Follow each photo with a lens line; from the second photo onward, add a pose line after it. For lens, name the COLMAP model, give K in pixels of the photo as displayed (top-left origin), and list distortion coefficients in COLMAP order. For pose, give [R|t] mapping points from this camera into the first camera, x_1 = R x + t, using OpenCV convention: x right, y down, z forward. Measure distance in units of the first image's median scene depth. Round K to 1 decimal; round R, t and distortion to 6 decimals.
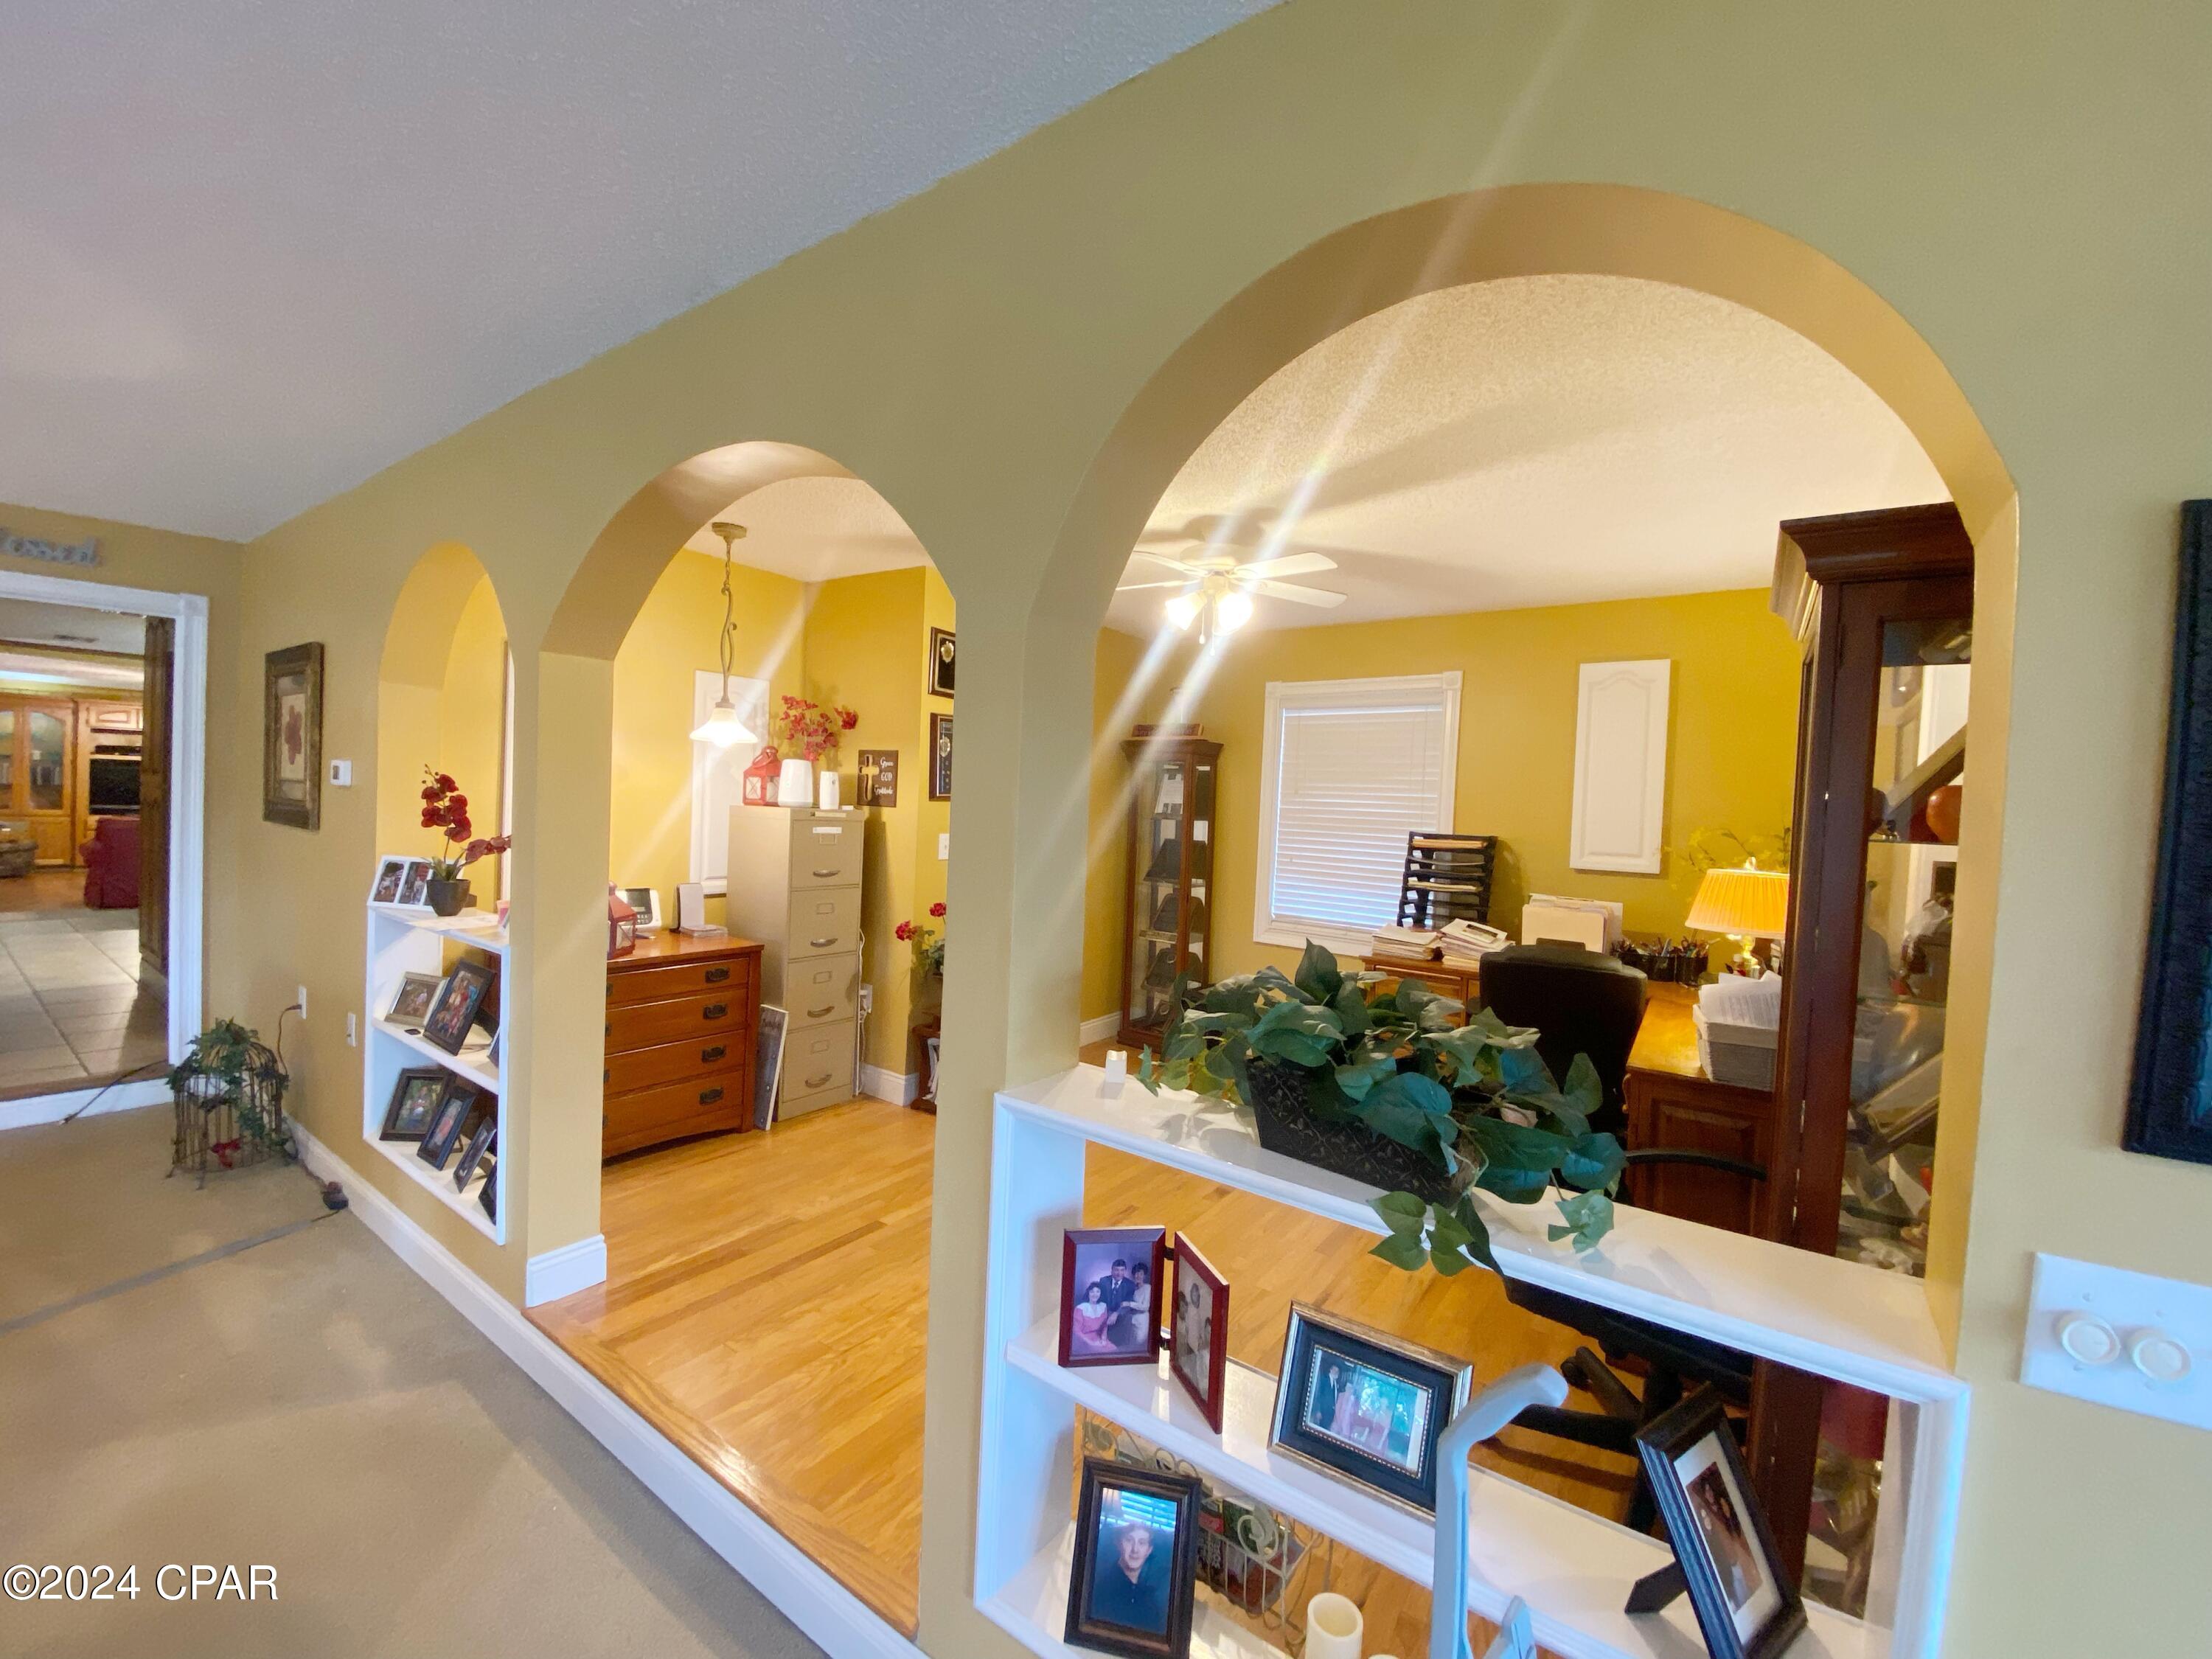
lens RADIAL K [[903.8, 0, 1109.5], [0, 903.8, 831.8], [0, 0, 1]] dist [0.030635, -0.022391]
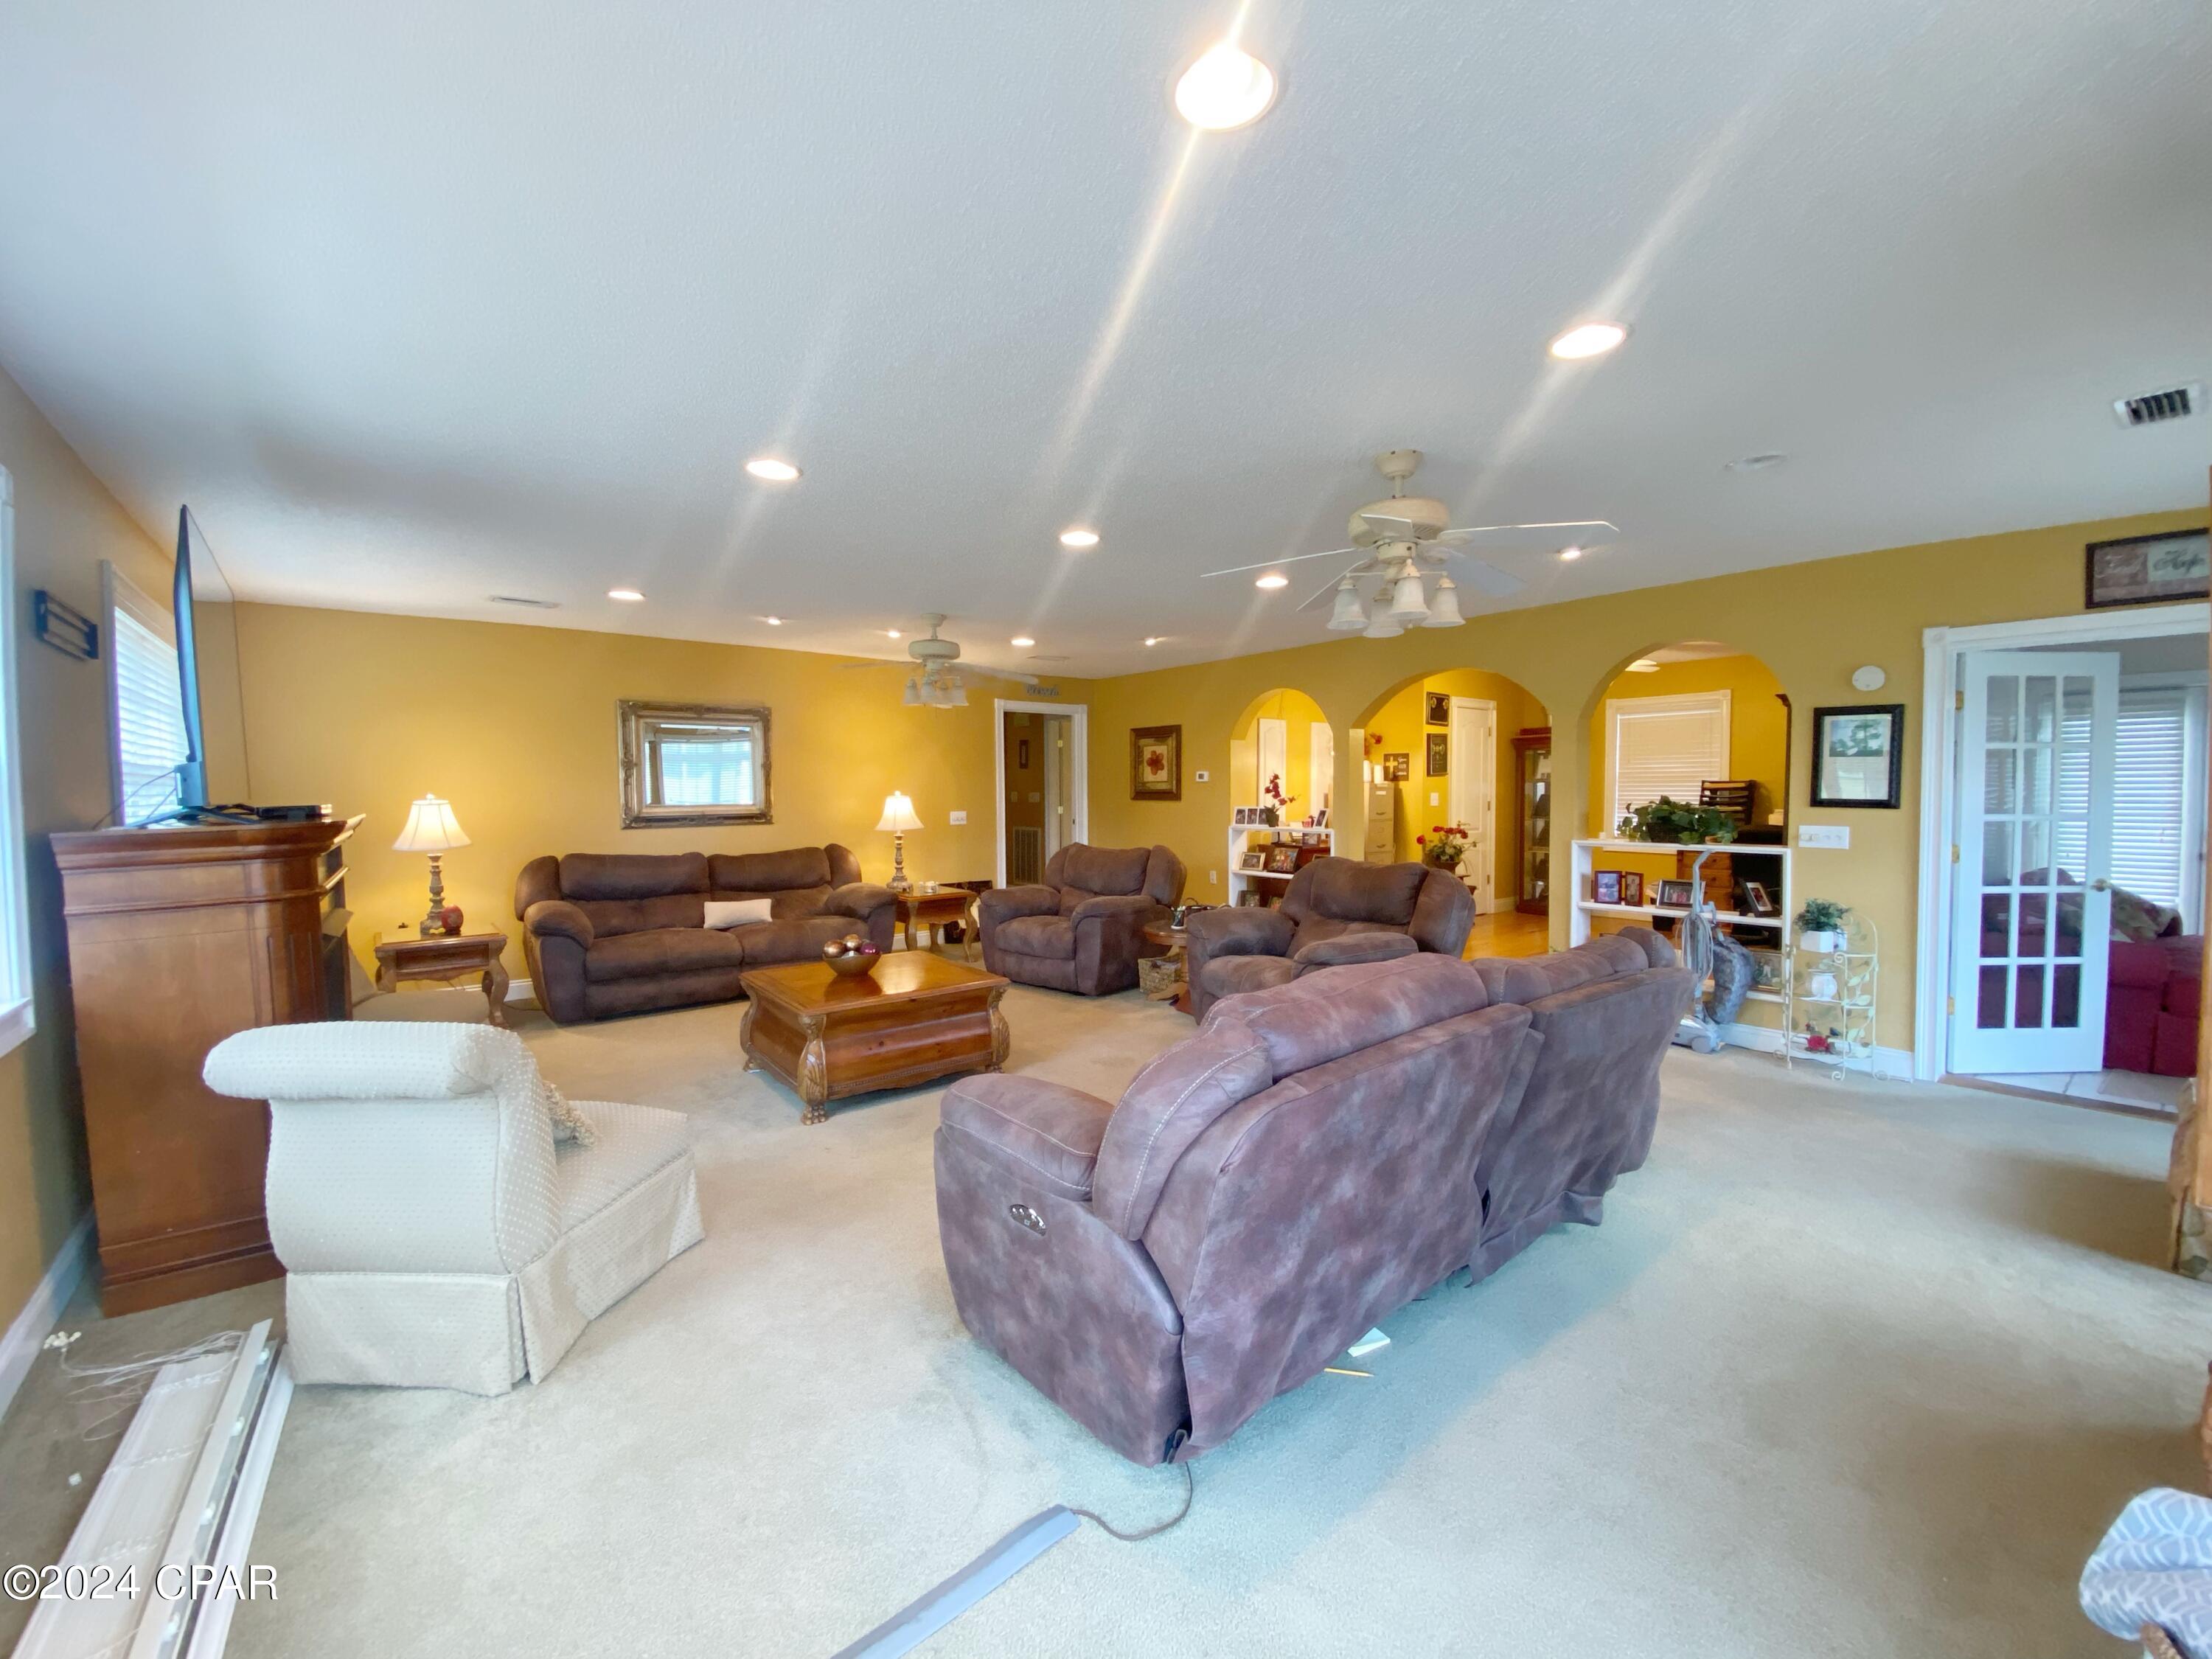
lens RADIAL K [[849.4, 0, 1104.3], [0, 849.4, 822.9], [0, 0, 1]] dist [0.000747, -0.017489]
pose [[0.949715, -0.037564, -0.310853, -0.299664], [0.038692, 0.999248, -0.002538, 0.046429], [0.310714, -0.009617, 0.950455, -1.045452]]
